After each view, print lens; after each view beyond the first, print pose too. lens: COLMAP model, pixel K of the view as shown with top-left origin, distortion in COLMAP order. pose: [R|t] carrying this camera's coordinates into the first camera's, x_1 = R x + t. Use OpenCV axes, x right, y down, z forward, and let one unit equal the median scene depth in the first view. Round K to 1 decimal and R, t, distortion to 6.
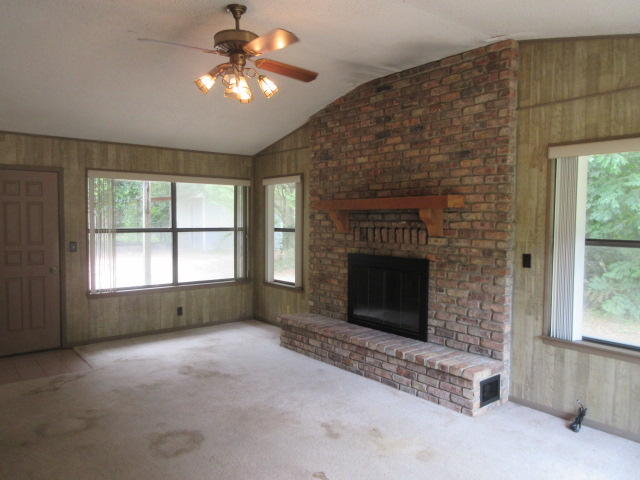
lens RADIAL K [[472.0, 0, 319.3], [0, 472.0, 239.2], [0, 0, 1]] dist [0.000385, -0.005541]
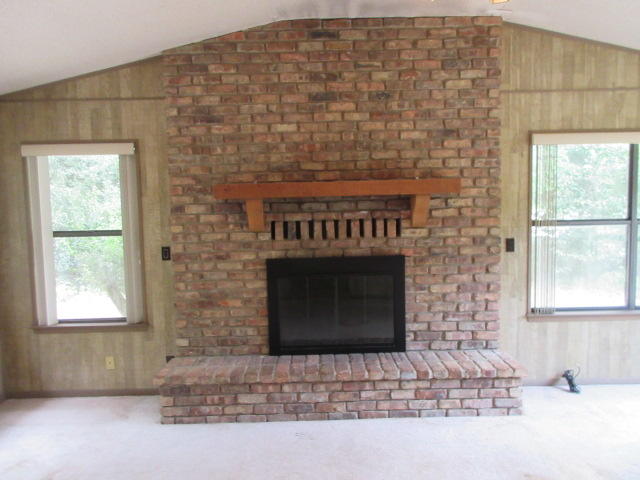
lens RADIAL K [[472.0, 0, 320.6], [0, 472.0, 239.6], [0, 0, 1]] dist [0.000385, -0.005541]
pose [[0.623967, -0.077042, 0.777644, -0.436742], [0.061359, 0.996886, 0.049530, -0.029724], [-0.779038, 0.016810, 0.626751, 0.496820]]
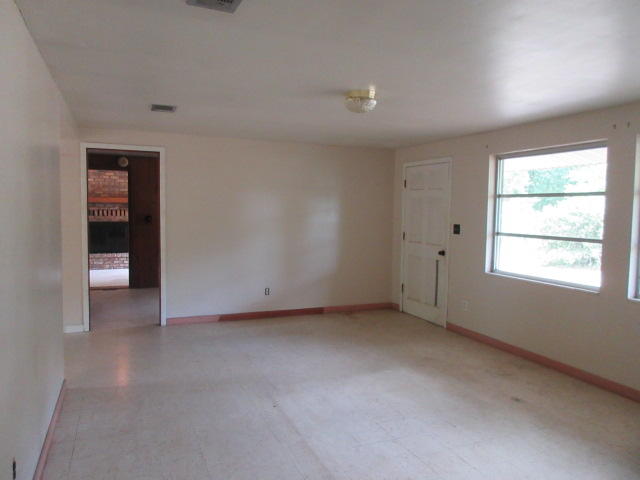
lens RADIAL K [[472.0, 0, 320.6], [0, 472.0, 238.6], [0, 0, 1]] dist [0.000385, -0.005541]
pose [[0.278470, -0.063486, 0.958344, -1.725481], [0.026978, 0.997936, 0.058270, 0.009879], [-0.960066, 0.009628, 0.279608, -0.660999]]
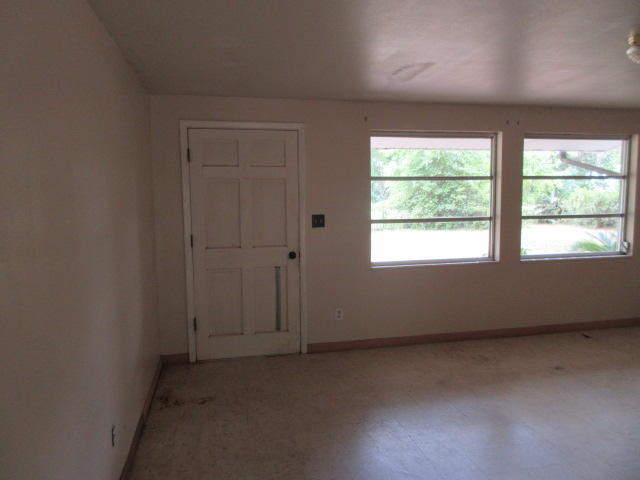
lens RADIAL K [[472.0, 0, 318.7], [0, 472.0, 243.1], [0, 0, 1]] dist [0.000385, -0.005541]
pose [[-0.888897, -0.044168, 0.455972, 1.172446], [0.025657, 0.988979, 0.145814, -0.117489], [-0.457388, 0.141312, -0.877968, 2.205033]]
